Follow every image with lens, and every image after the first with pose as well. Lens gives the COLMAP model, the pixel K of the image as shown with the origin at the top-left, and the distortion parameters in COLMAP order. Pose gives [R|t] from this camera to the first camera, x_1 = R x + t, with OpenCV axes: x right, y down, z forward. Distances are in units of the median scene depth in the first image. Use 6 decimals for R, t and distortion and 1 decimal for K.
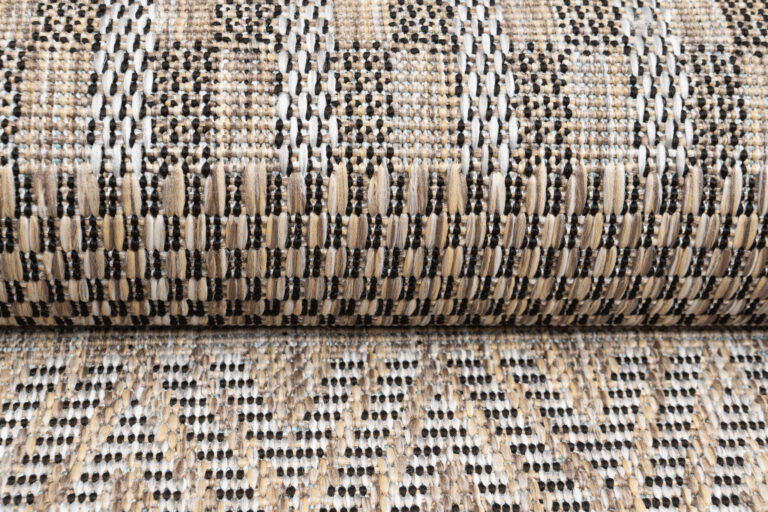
lens RADIAL K [[1039.8, 0, 384.0], [0, 1039.8, 256.0], [0, 0, 1]] dist [0.037363, -0.011157]
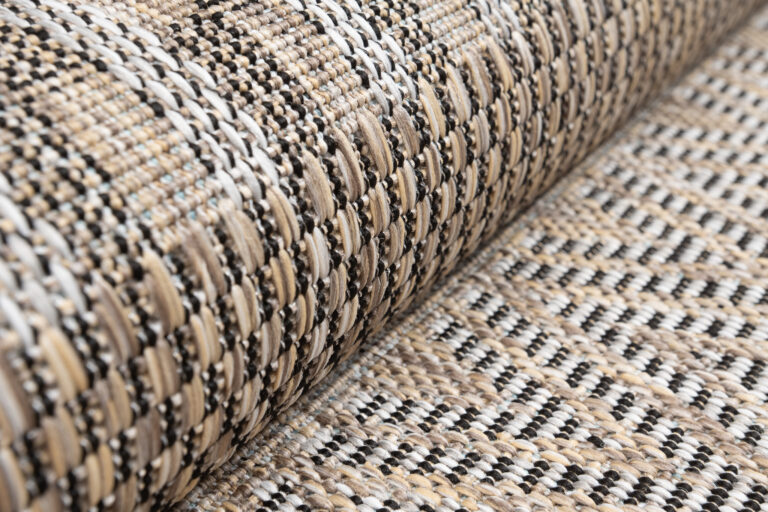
lens RADIAL K [[1039.8, 0, 384.0], [0, 1039.8, 256.0], [0, 0, 1]] dist [0.037363, -0.011157]
pose [[0.636108, -0.473035, 0.609594, -0.617620], [0.523548, 0.844950, 0.109347, -0.074205], [-0.566801, 0.249595, 0.785136, 0.400218]]
